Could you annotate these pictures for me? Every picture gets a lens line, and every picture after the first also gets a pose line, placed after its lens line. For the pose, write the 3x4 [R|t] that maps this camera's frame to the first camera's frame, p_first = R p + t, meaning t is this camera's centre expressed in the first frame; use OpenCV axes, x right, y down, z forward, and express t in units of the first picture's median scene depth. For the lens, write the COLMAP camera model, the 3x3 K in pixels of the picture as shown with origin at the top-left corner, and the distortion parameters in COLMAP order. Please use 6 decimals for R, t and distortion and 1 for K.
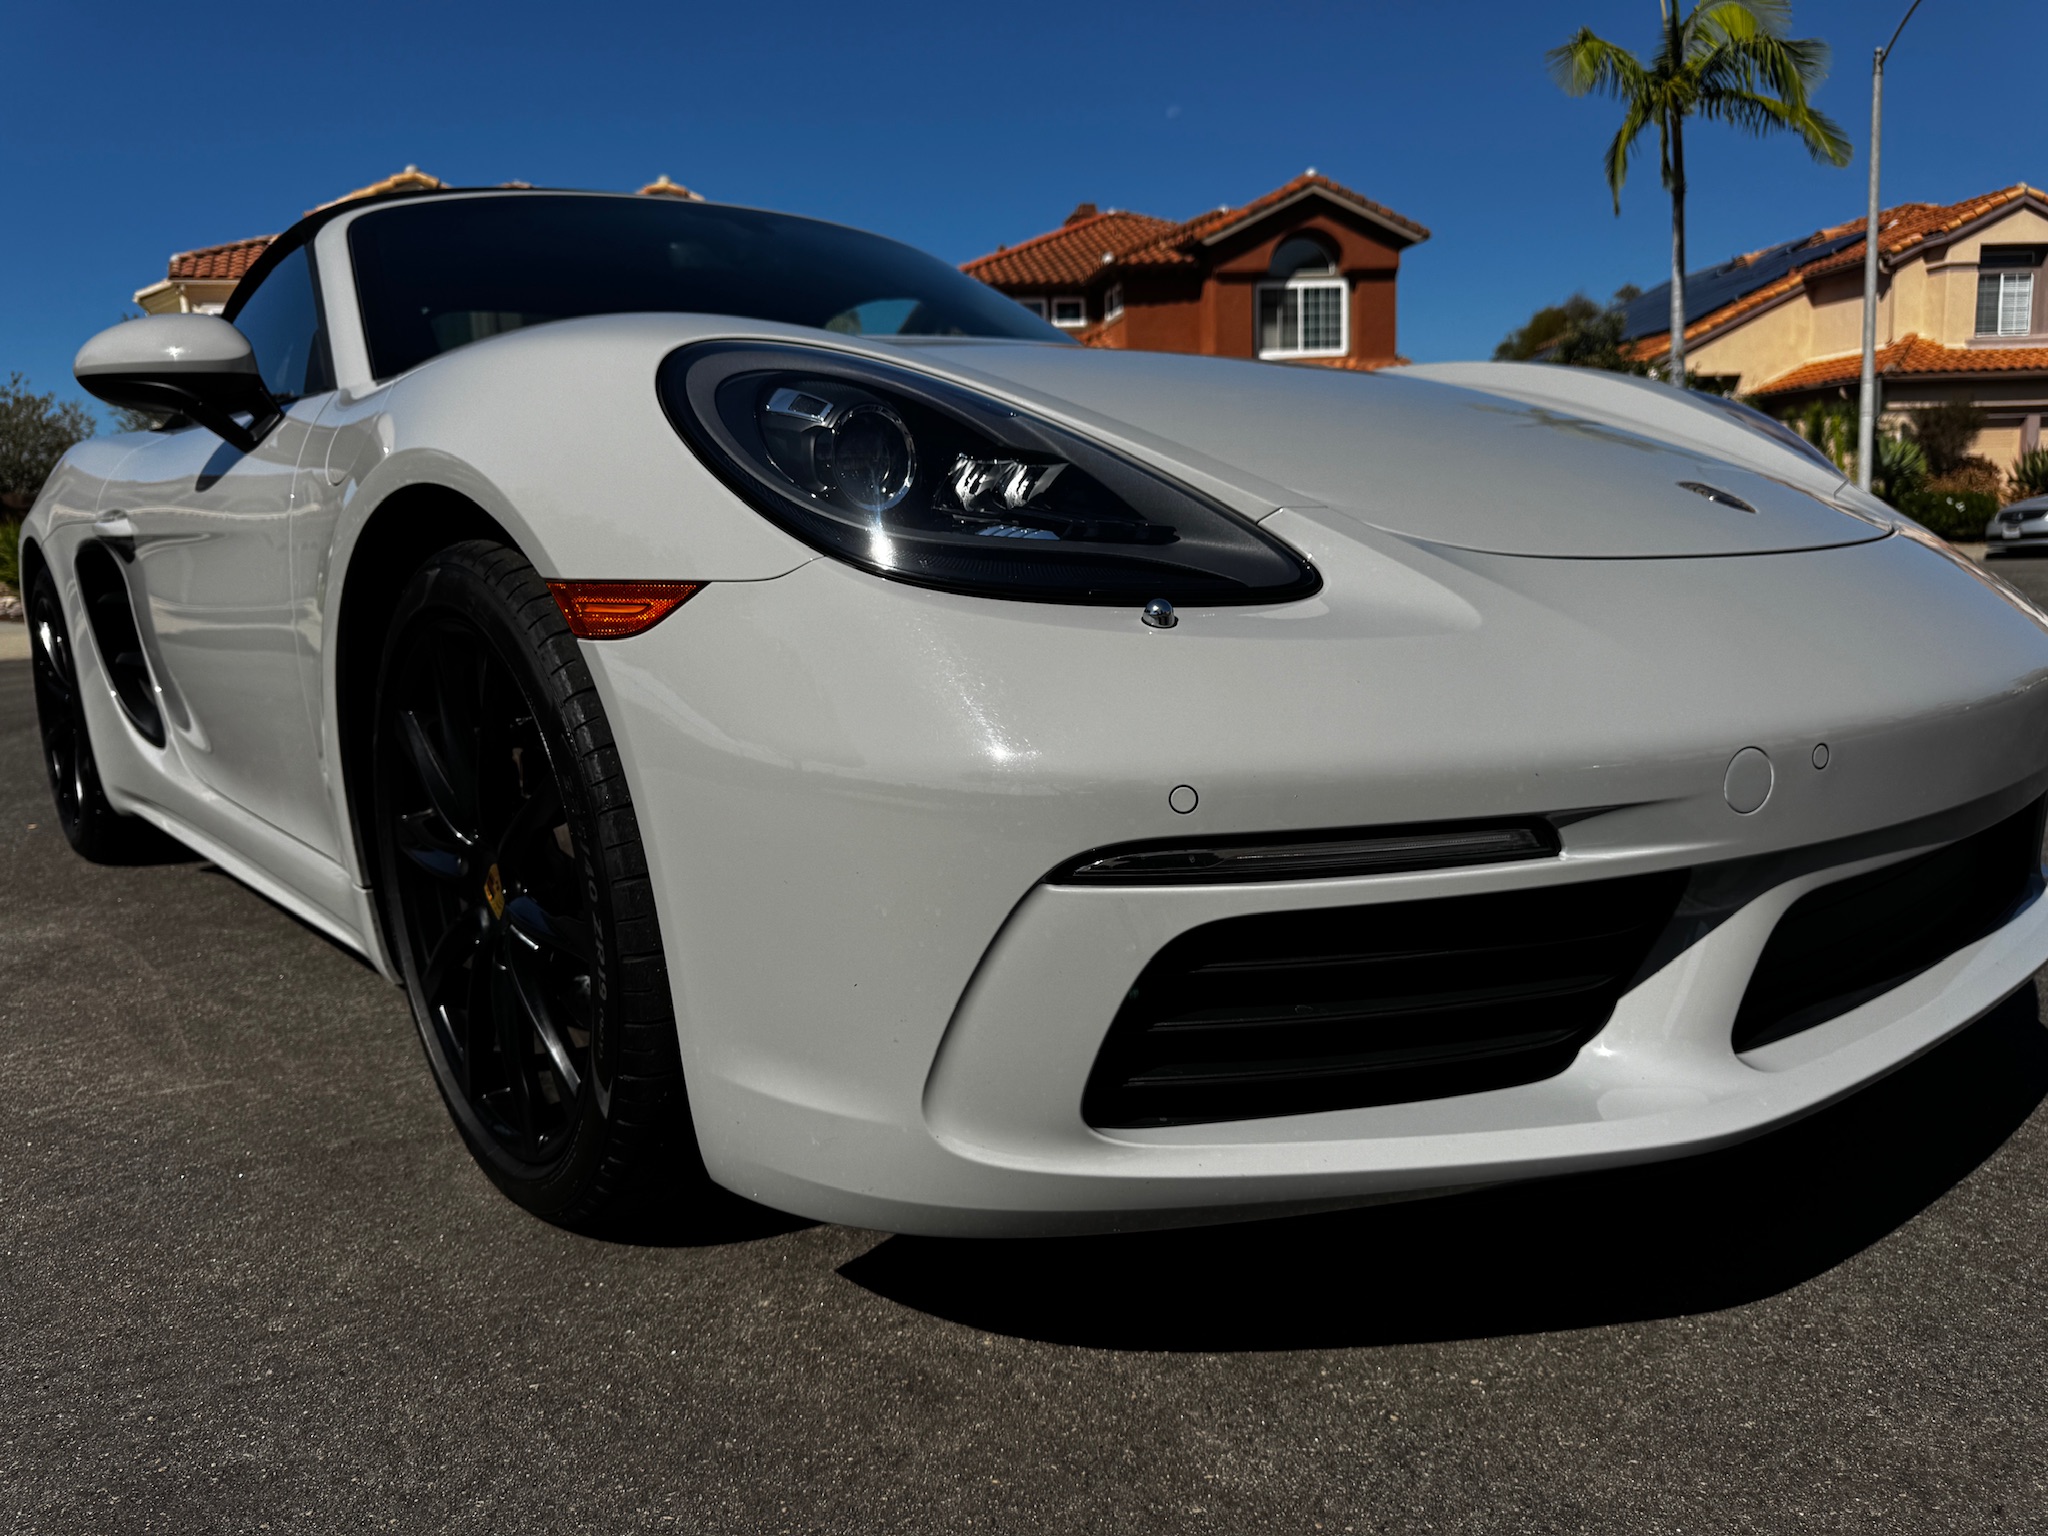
lens RADIAL K [[1519.2, 0, 1024.0], [0, 1519.2, 768.0], [0, 0, 1]] dist [-0.004286, 0.005241]
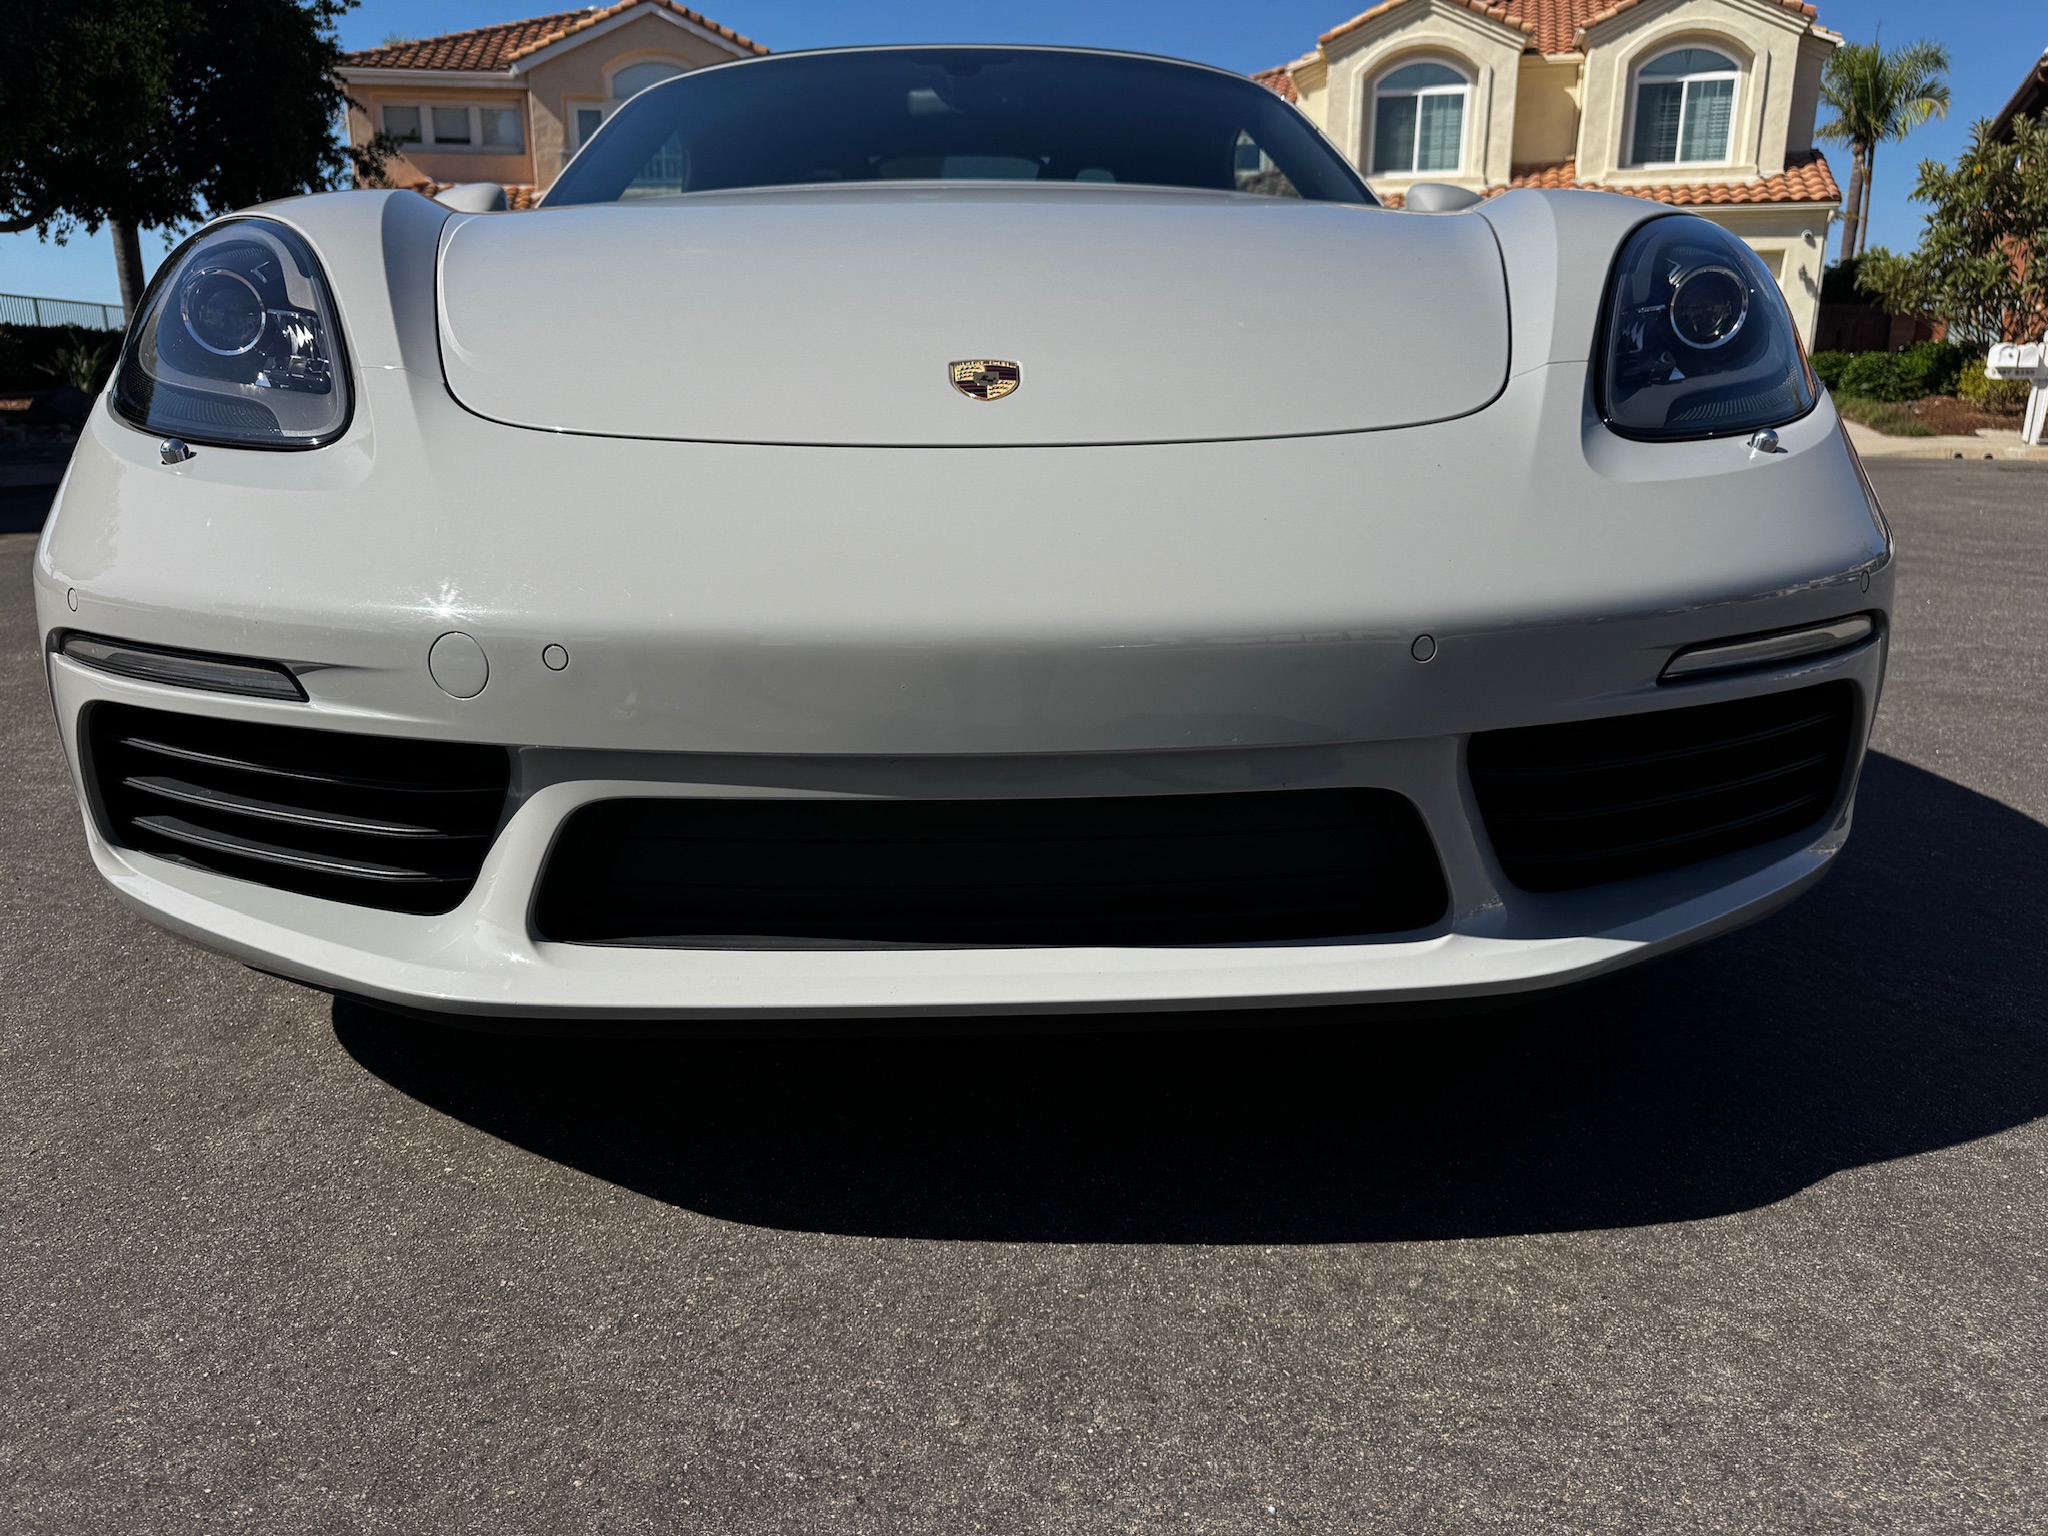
lens RADIAL K [[1519.2, 0, 1024.0], [0, 1519.2, 768.0], [0, 0, 1]] dist [-0.004286, 0.005241]
pose [[0.778620, 0.199280, -0.595012, 0.585248], [-0.131475, 0.978994, 0.155837, -0.054214], [0.613568, -0.043109, 0.788464, 0.186477]]
